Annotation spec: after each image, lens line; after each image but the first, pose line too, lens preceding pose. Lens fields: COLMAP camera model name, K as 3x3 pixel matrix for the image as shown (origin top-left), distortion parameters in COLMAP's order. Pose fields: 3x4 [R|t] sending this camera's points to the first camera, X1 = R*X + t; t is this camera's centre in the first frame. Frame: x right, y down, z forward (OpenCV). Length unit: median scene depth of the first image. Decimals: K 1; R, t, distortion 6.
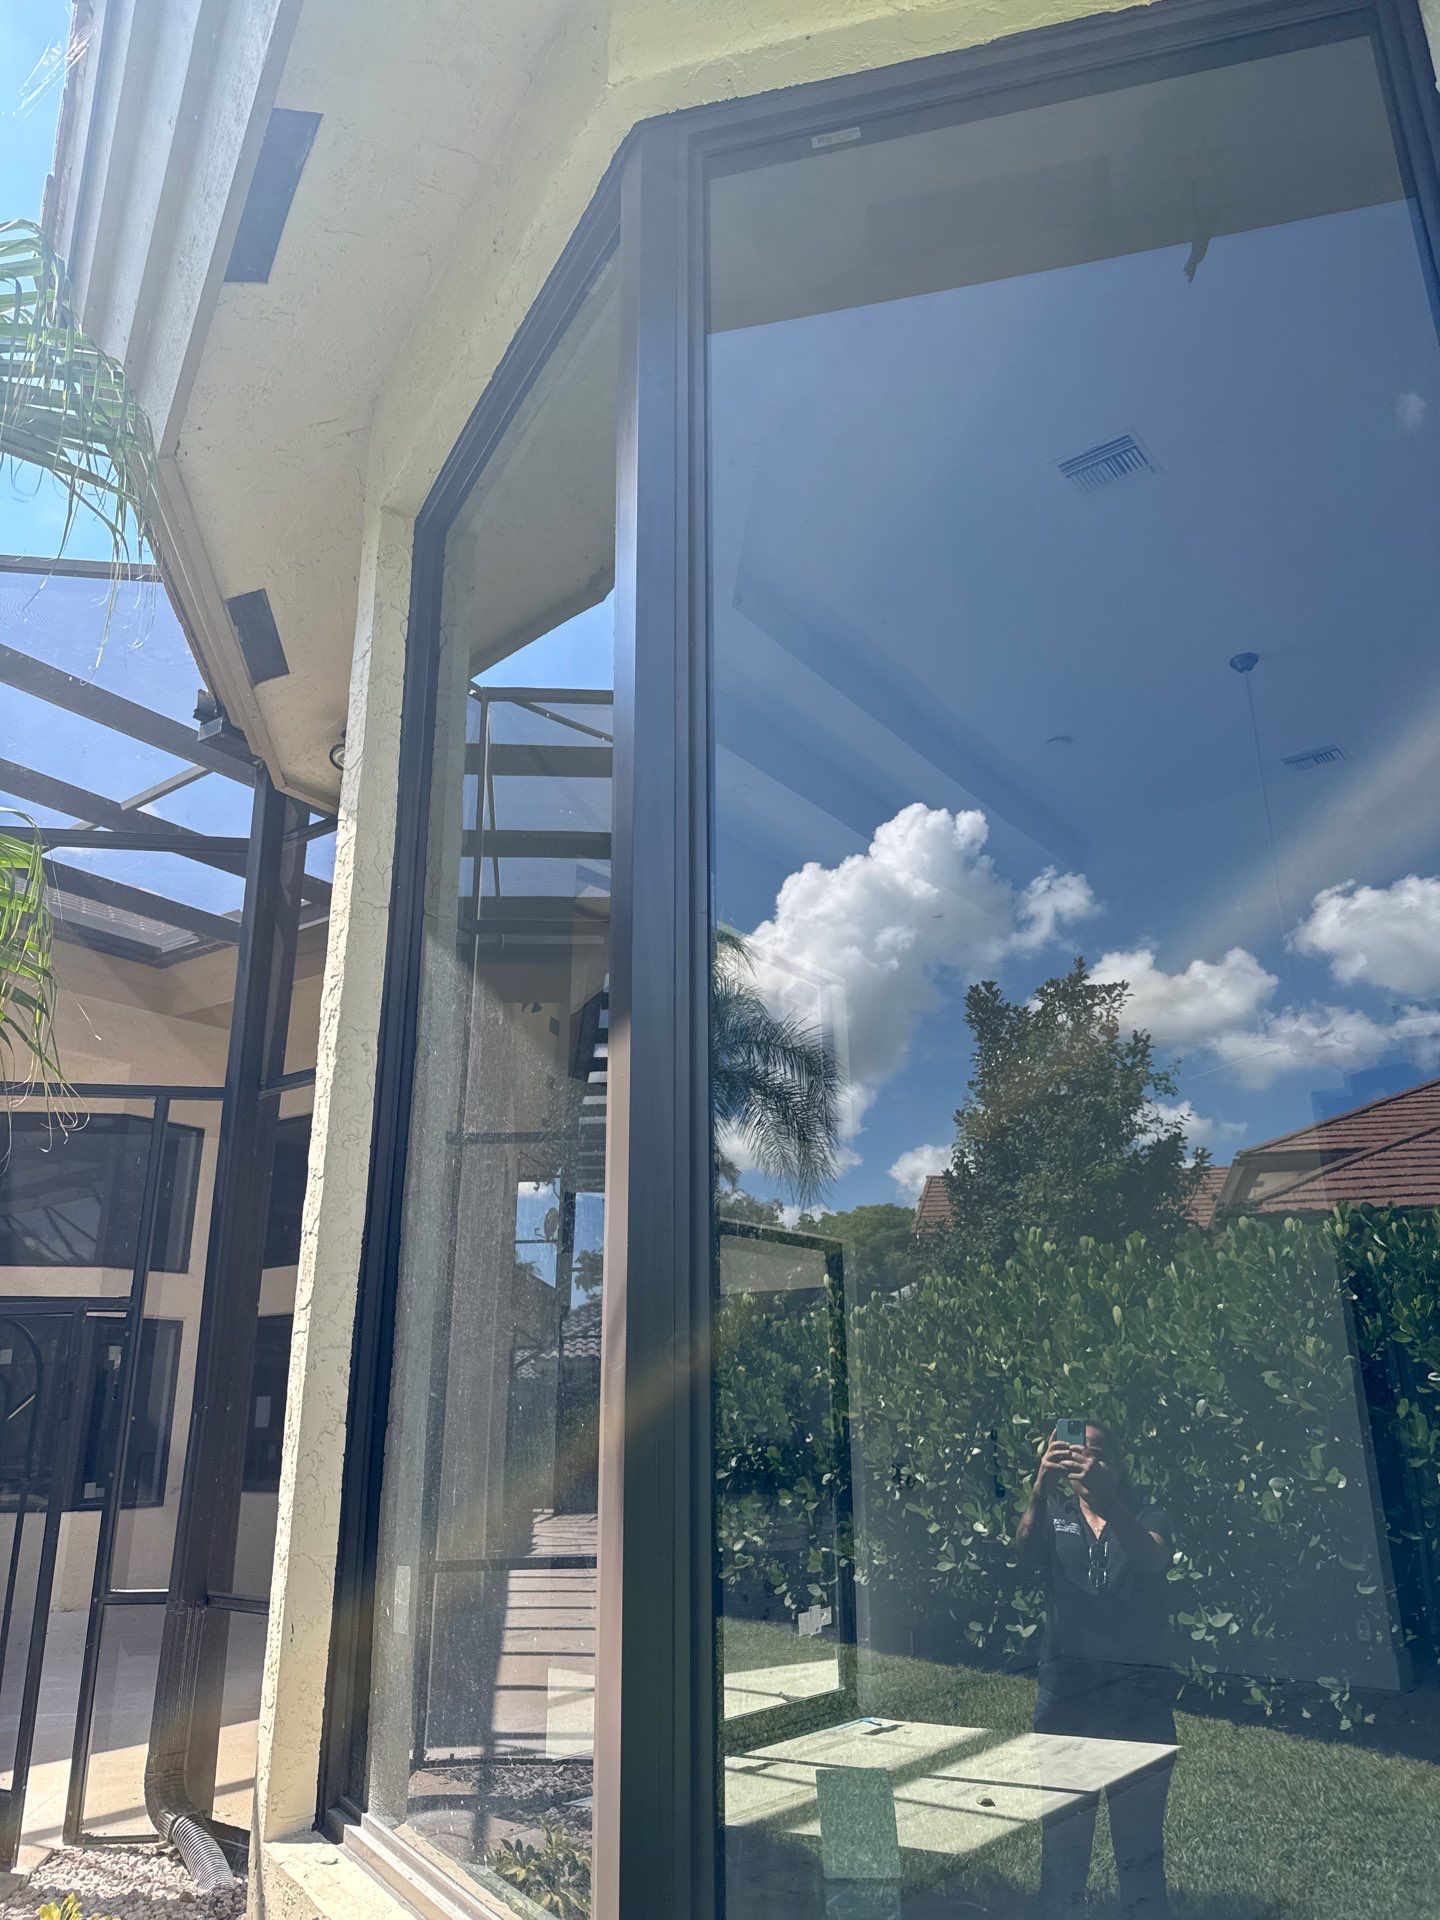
lens RADIAL K [[1337.7, 0, 707.6], [0, 1337.7, 964.8], [0, 0, 1]] dist [0.022988, -0.018276]
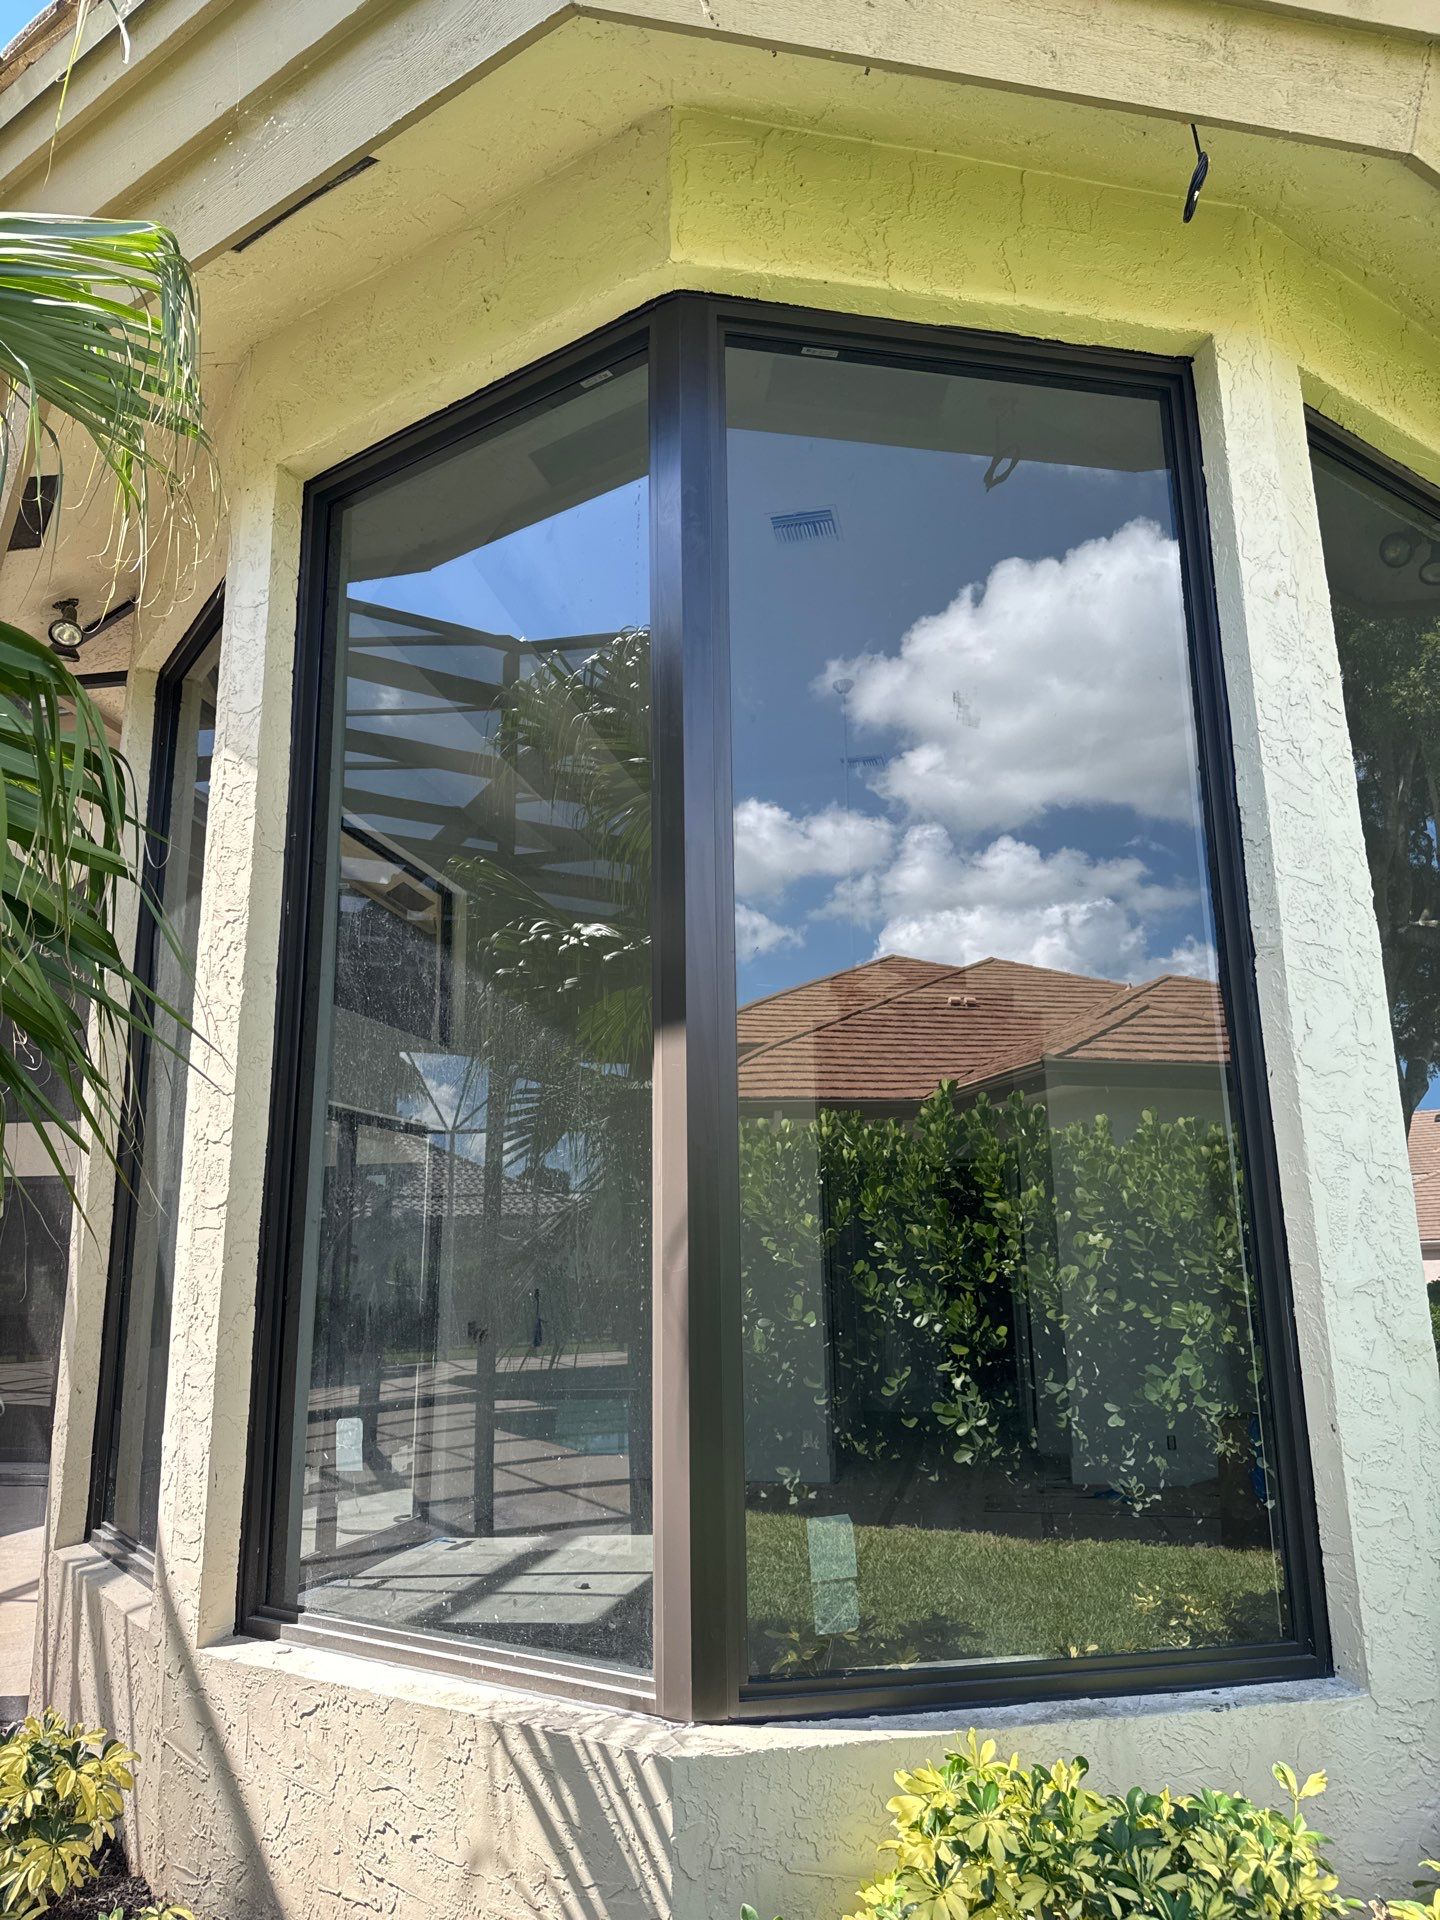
lens RADIAL K [[1337.7, 0, 729.5], [0, 1337.7, 961.6], [0, 0, 1]] dist [0.022988, -0.018276]
pose [[0.892086, 0.078890, 0.444926, -0.226623], [-0.120083, 0.990626, 0.065121, -0.039734], [-0.435618, -0.111522, 0.893196, -0.092687]]
